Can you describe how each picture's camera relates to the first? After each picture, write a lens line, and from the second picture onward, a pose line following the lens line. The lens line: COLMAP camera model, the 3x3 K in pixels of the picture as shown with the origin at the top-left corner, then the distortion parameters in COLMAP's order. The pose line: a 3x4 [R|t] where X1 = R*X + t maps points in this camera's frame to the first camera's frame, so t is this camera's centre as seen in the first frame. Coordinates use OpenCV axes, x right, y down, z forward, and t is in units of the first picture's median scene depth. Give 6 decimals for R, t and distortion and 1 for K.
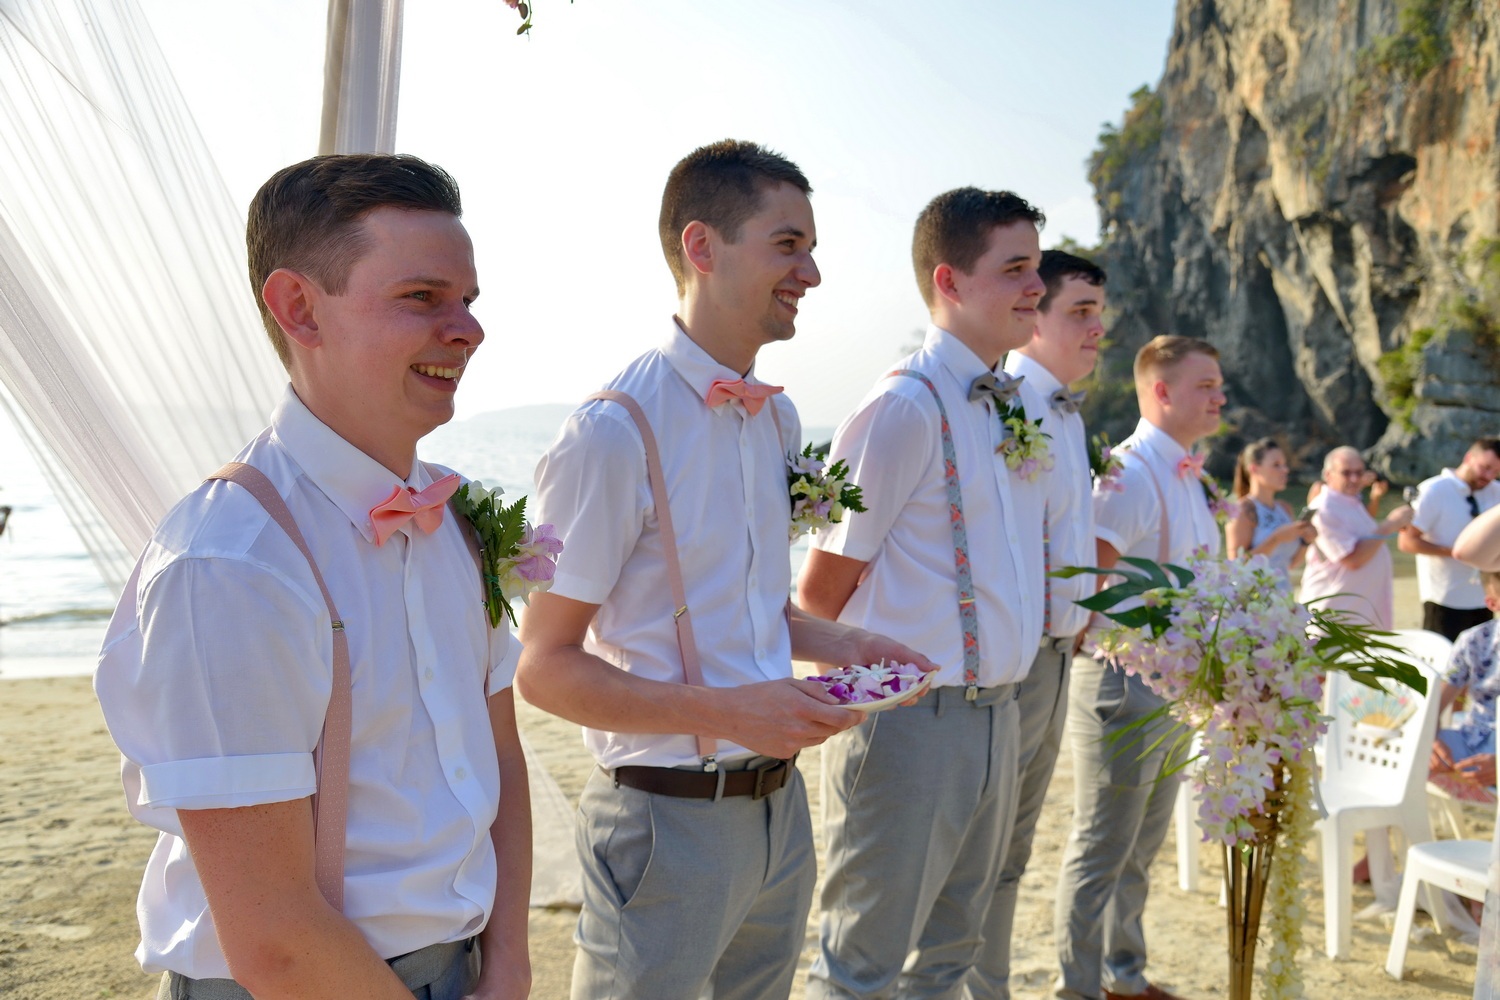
lens RADIAL K [[1164.6, 0, 740.9], [0, 1164.6, 487.4], [0, 0, 1]] dist [-0.011783, 0.002028]
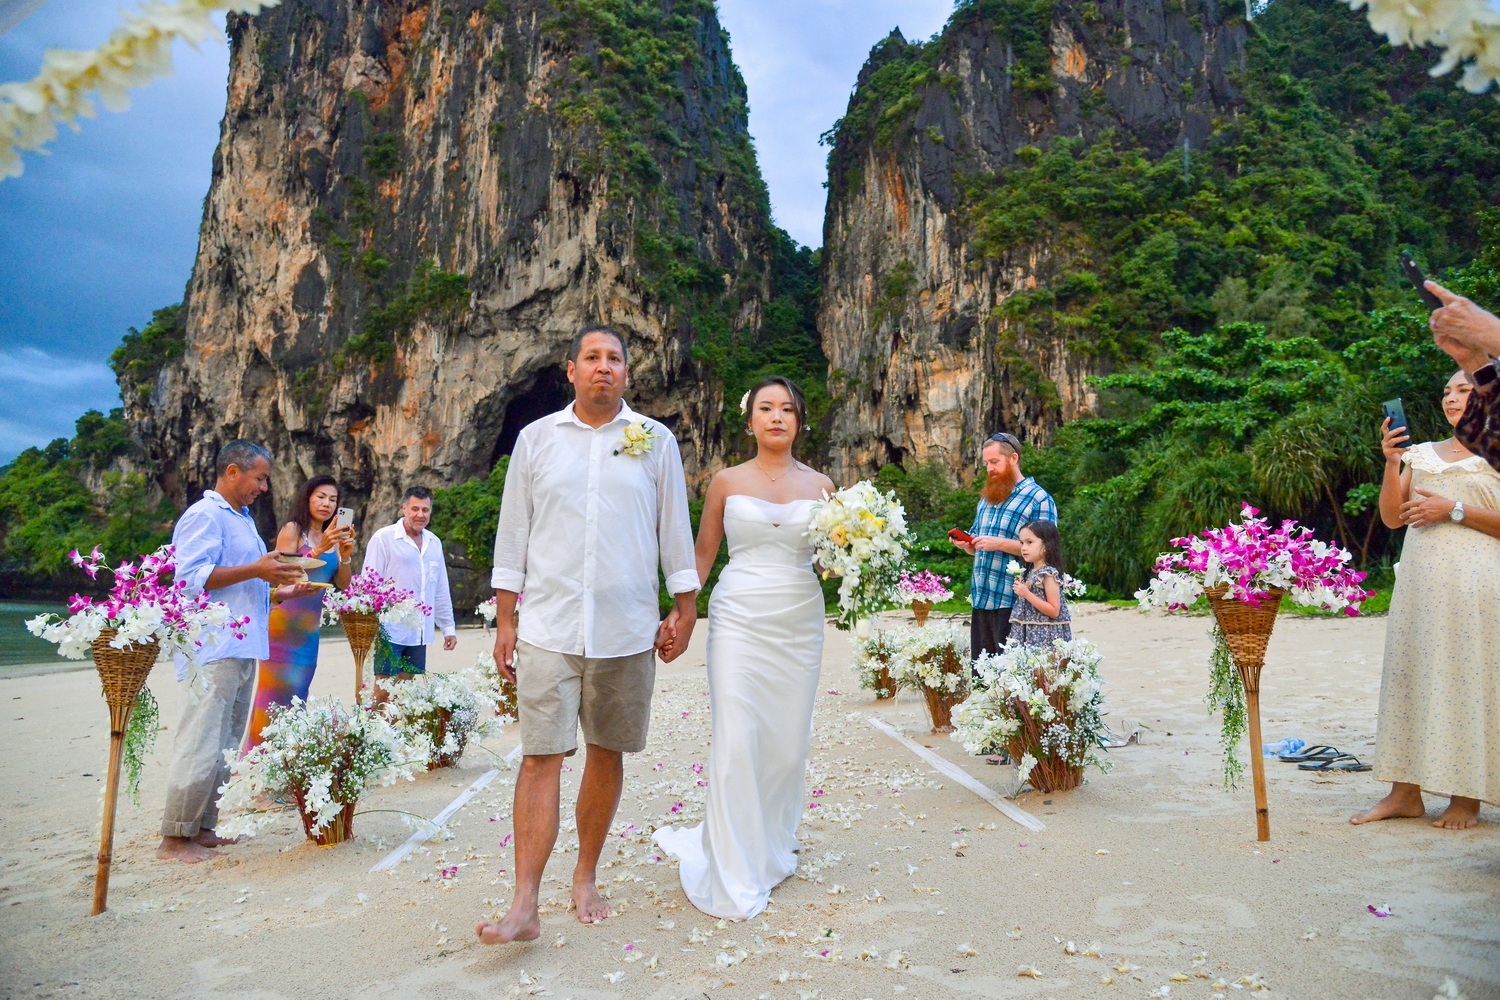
lens RADIAL K [[1014.0, 0, 751.5], [0, 1014.0, 511.2], [0, 0, 1]] dist [-0.036362, -0.000338]
pose [[0.532667, 0.060704, 0.844145, -0.284452], [0.023431, 0.995984, -0.086409, 0.001051], [-0.846000, 0.065806, 0.529106, -0.182551]]
